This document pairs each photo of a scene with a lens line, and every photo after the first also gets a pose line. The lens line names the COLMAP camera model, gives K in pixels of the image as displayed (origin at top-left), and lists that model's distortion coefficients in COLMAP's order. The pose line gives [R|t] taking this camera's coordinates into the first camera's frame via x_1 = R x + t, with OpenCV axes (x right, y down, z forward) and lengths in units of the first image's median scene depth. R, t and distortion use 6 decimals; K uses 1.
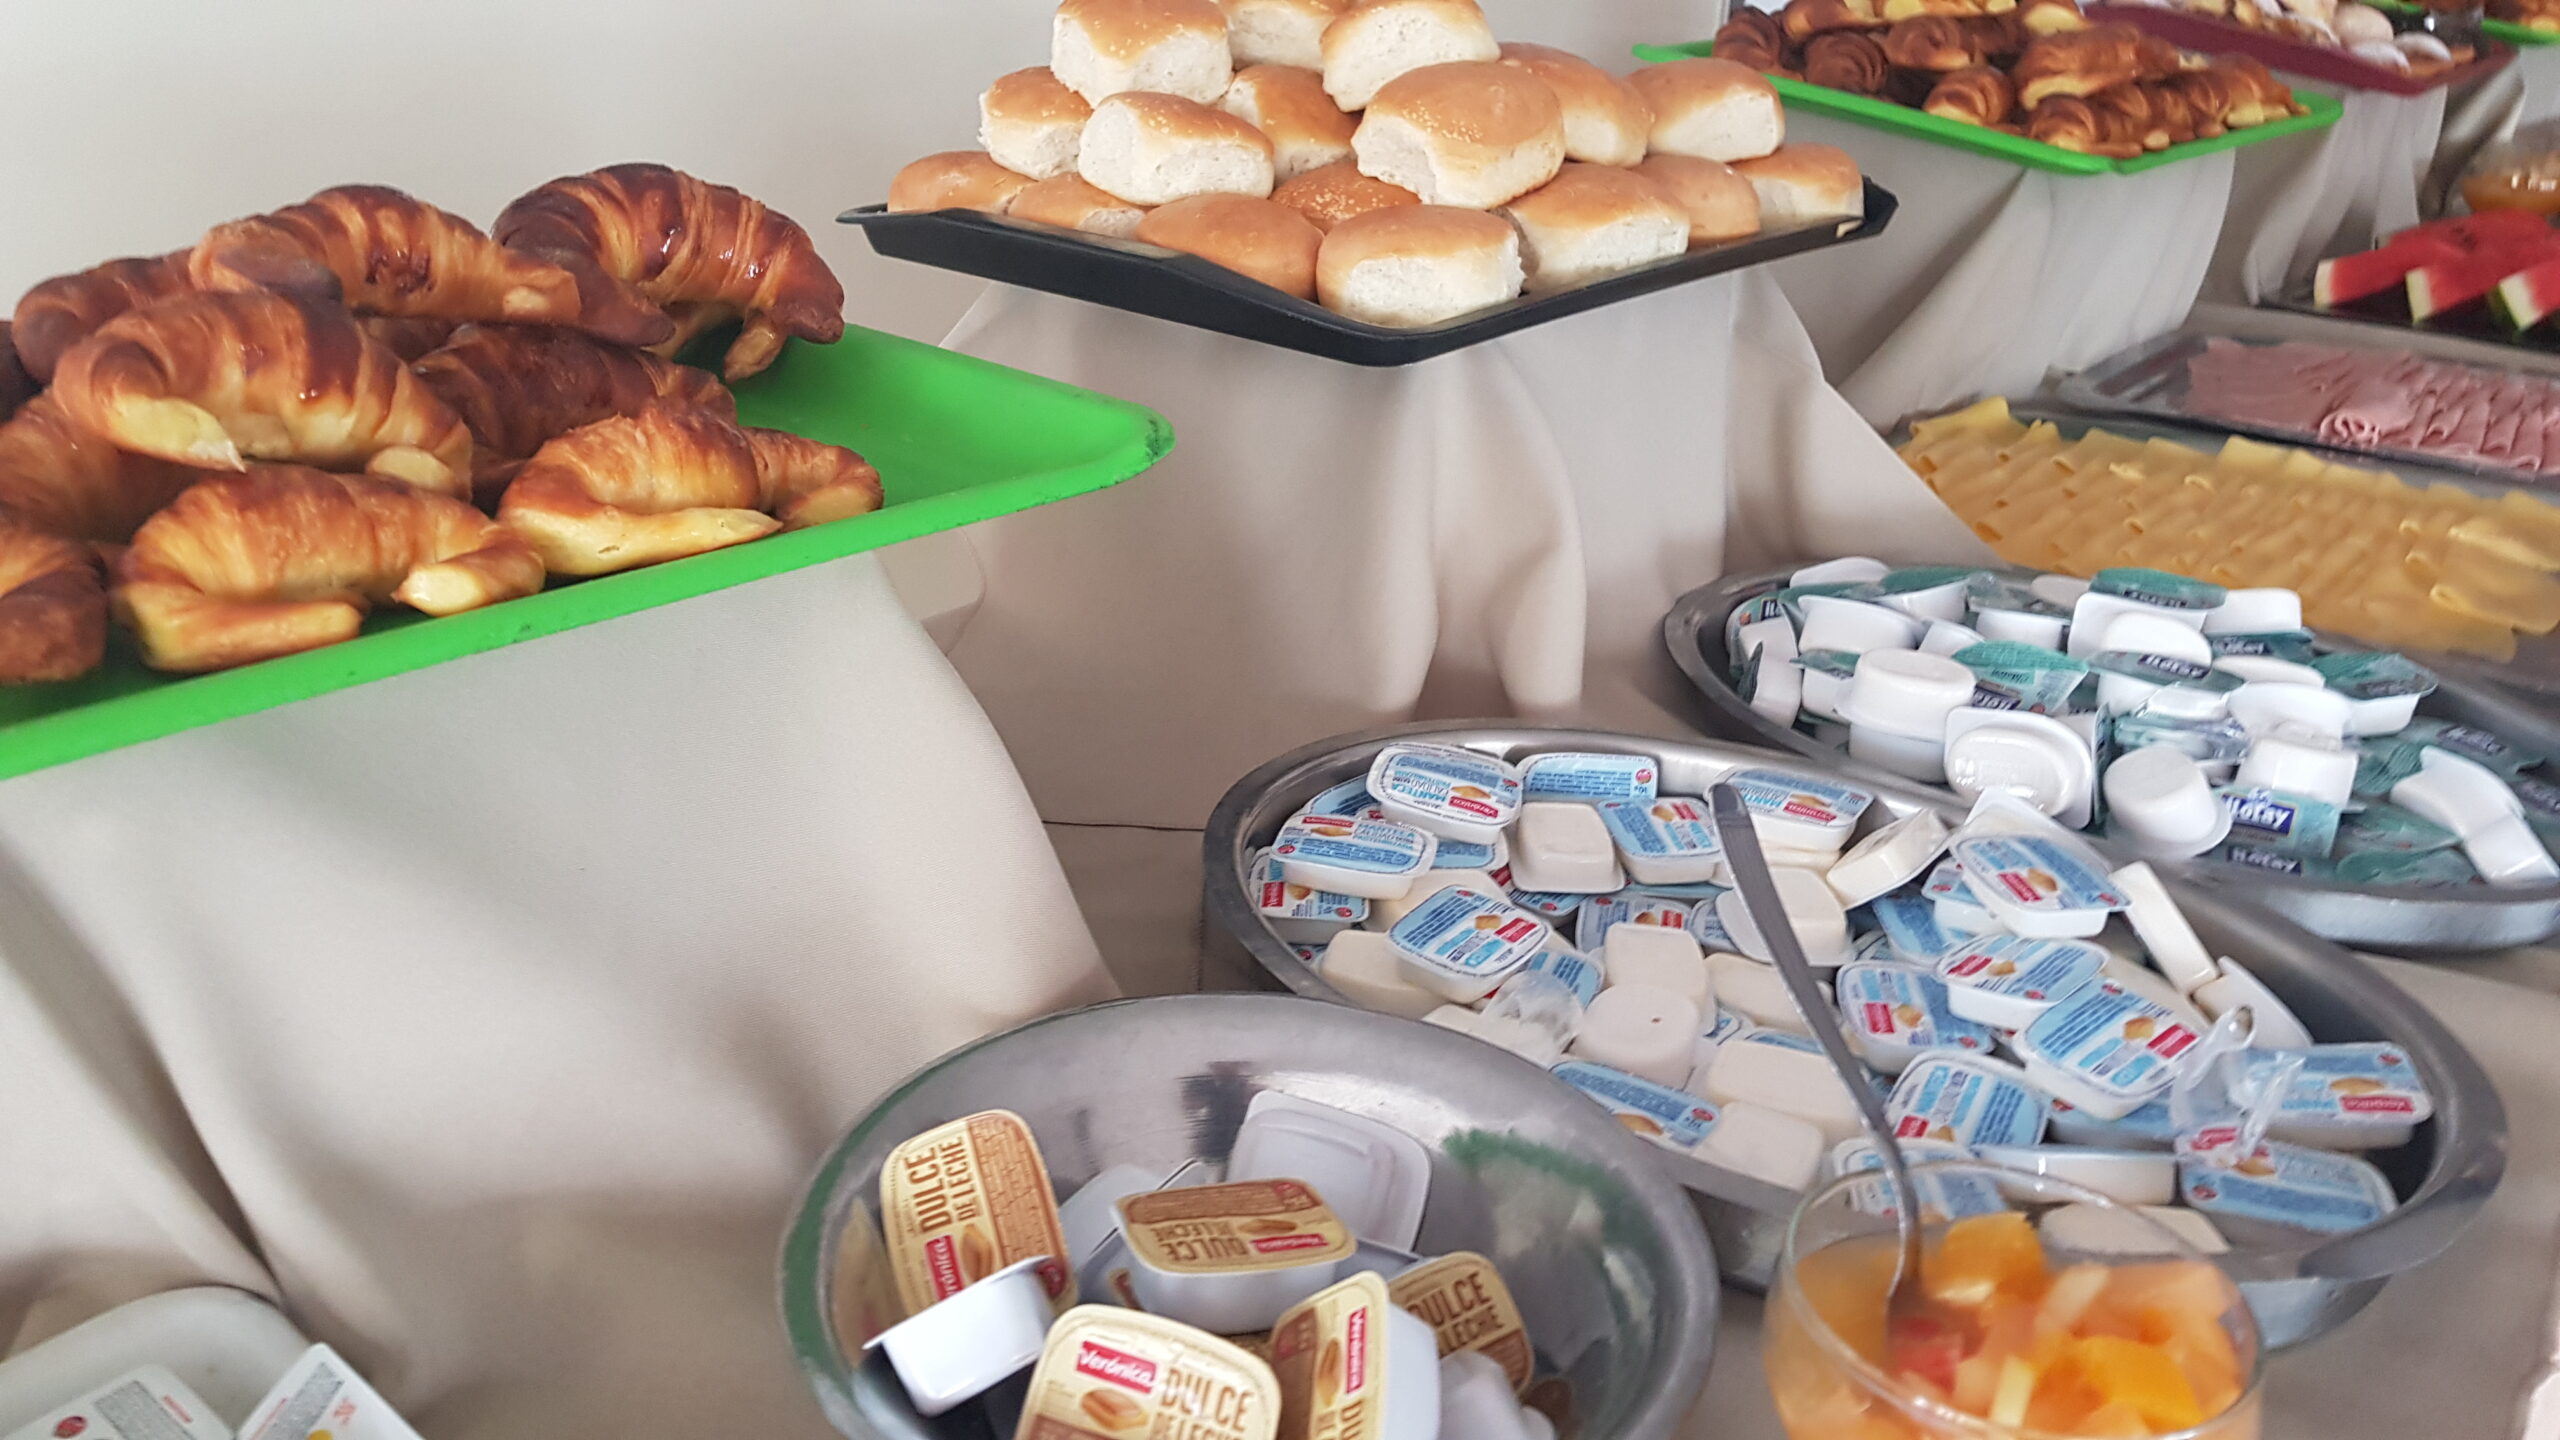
lens RADIAL K [[2026.9, 0, 1204.5], [0, 2026.9, 713.9], [0, 0, 1]] dist [0.066057, -0.093133]
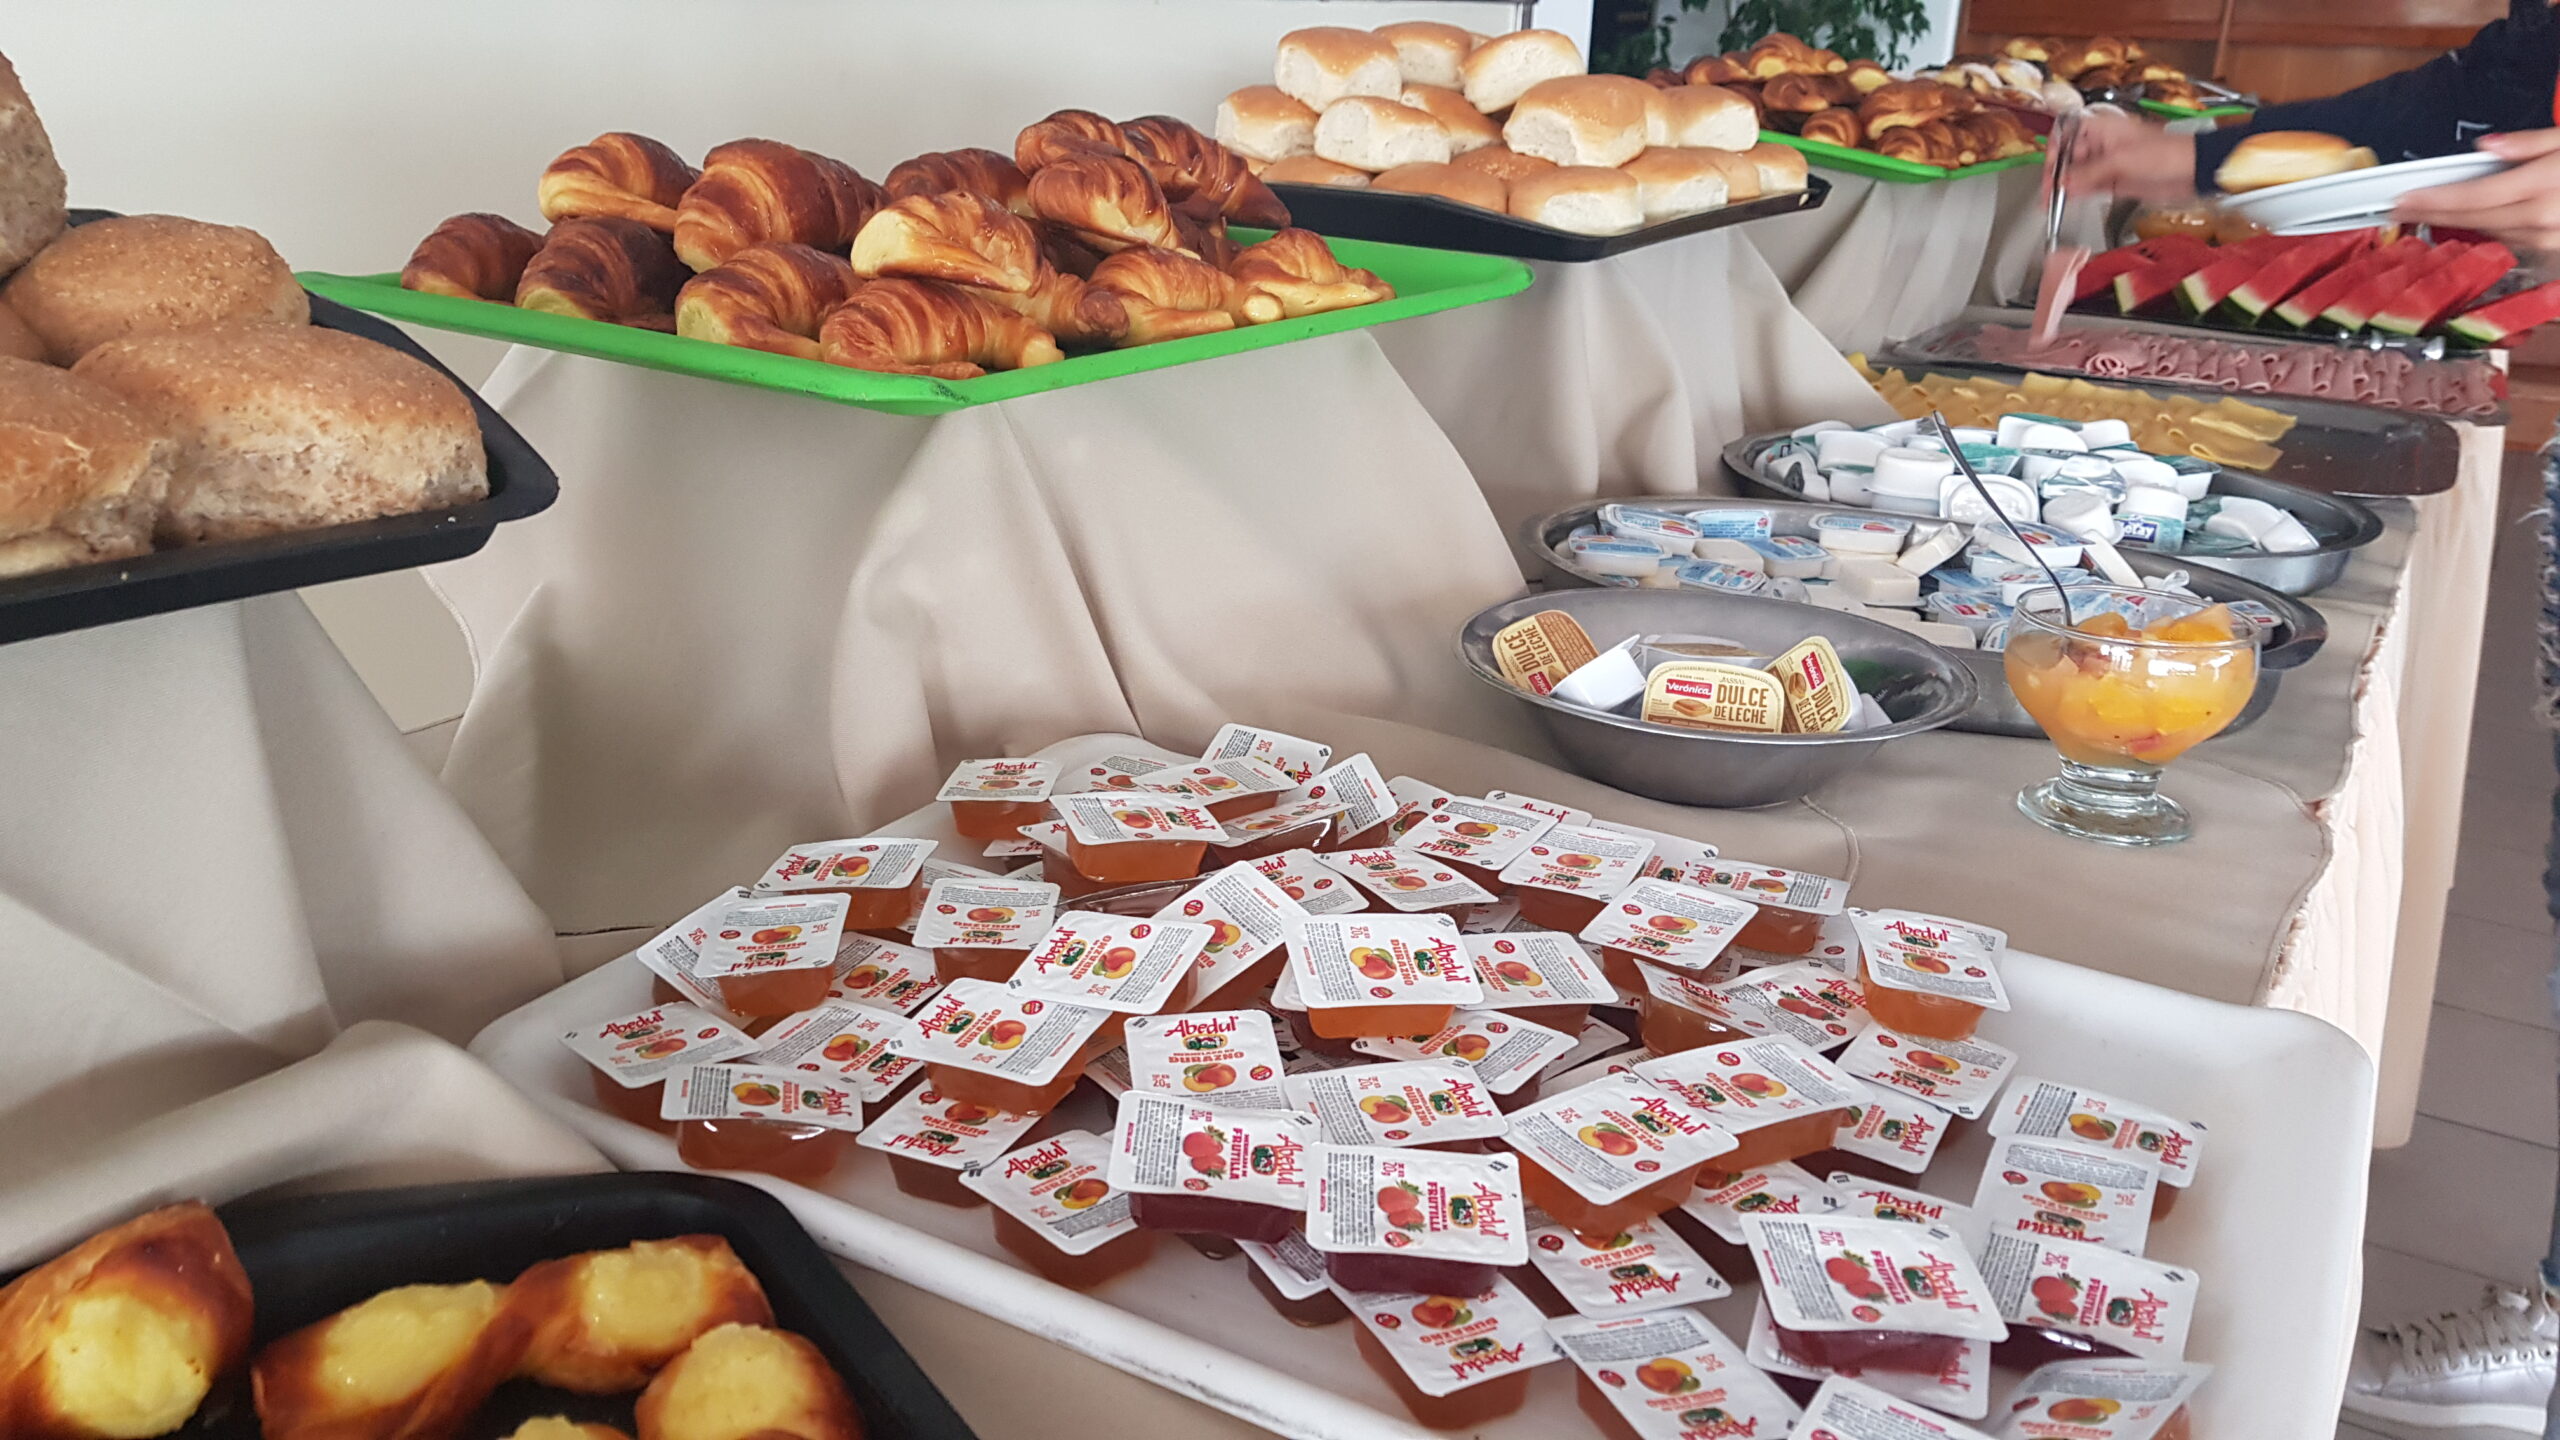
lens RADIAL K [[1991.4, 0, 1233.9], [0, 1991.4, 718.2], [0, 0, 1]] dist [0.083049, -0.140718]
pose [[0.988369, -0.043141, 0.145830, -0.304561], [0.050119, 0.997750, -0.044522, 0.169657], [-0.143582, 0.051313, 0.988307, -0.322639]]
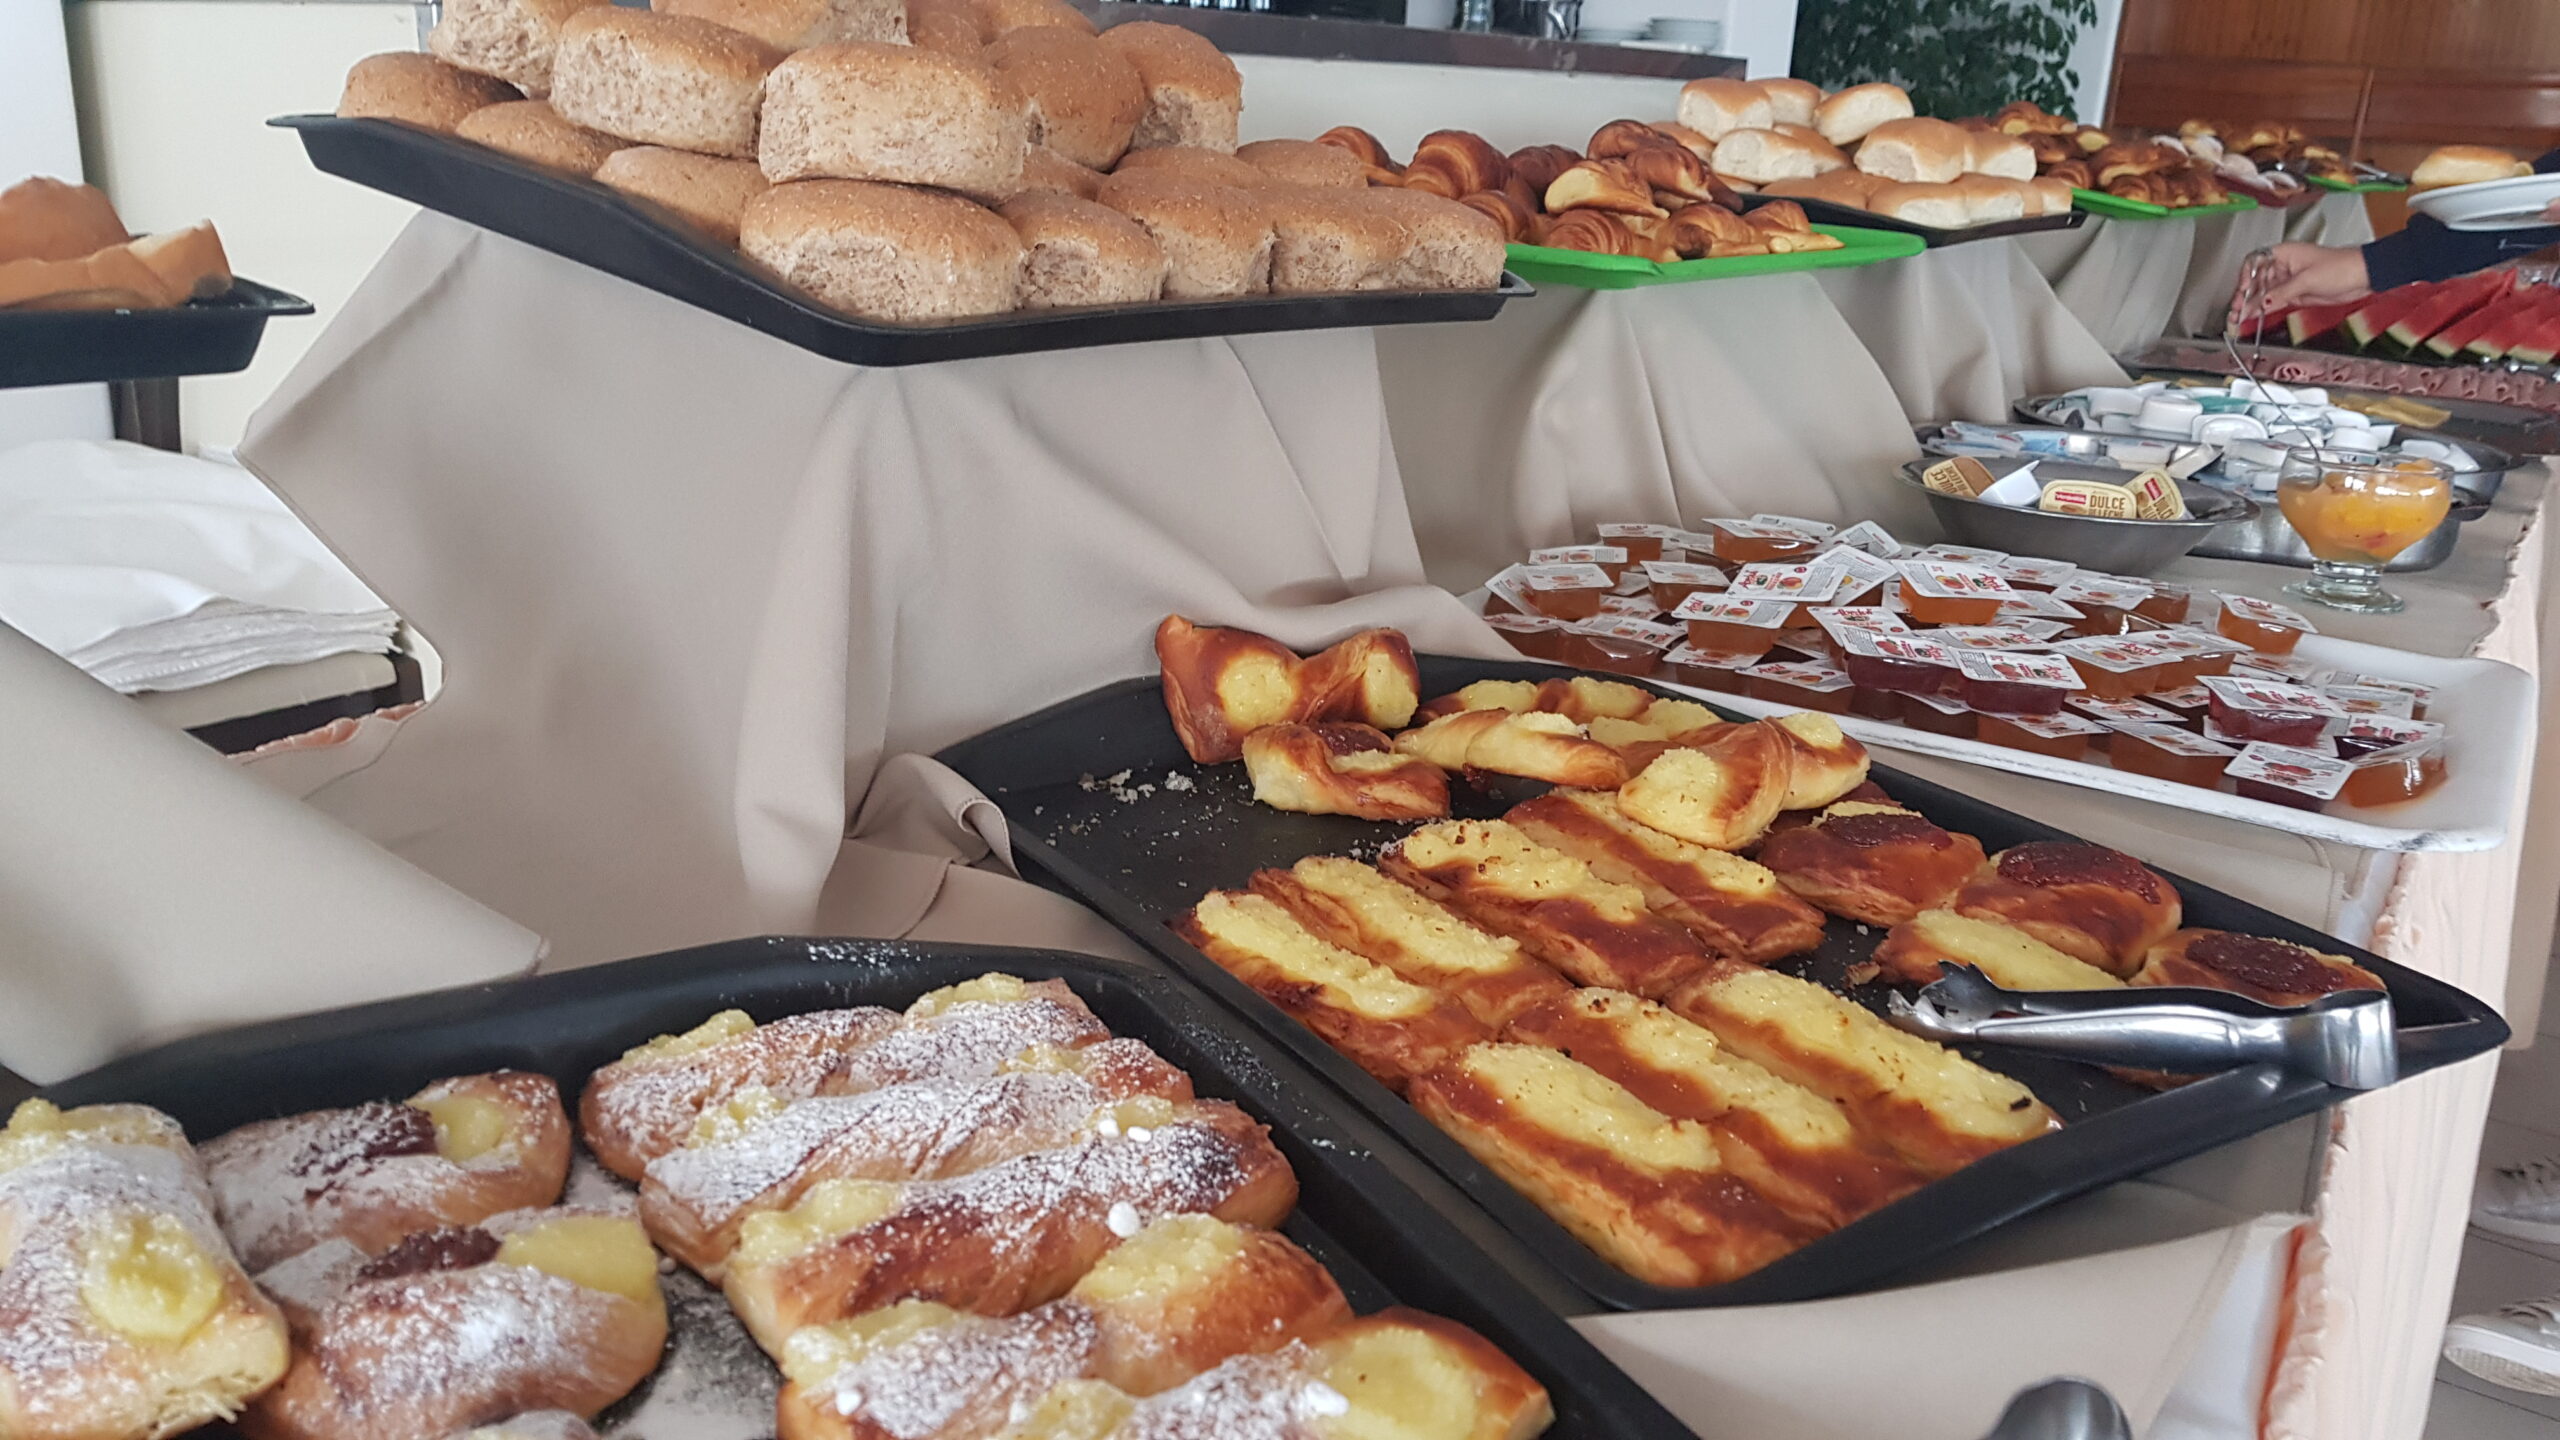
lens RADIAL K [[1952.1, 0, 1271.3], [0, 1952.1, 716.0], [0, 0, 1]] dist [0.067076, -0.099237]
pose [[0.993902, -0.003659, 0.110208, -0.607321], [0.012328, 0.996871, -0.078082, 0.343037], [-0.109577, 0.078964, 0.990837, -0.662253]]
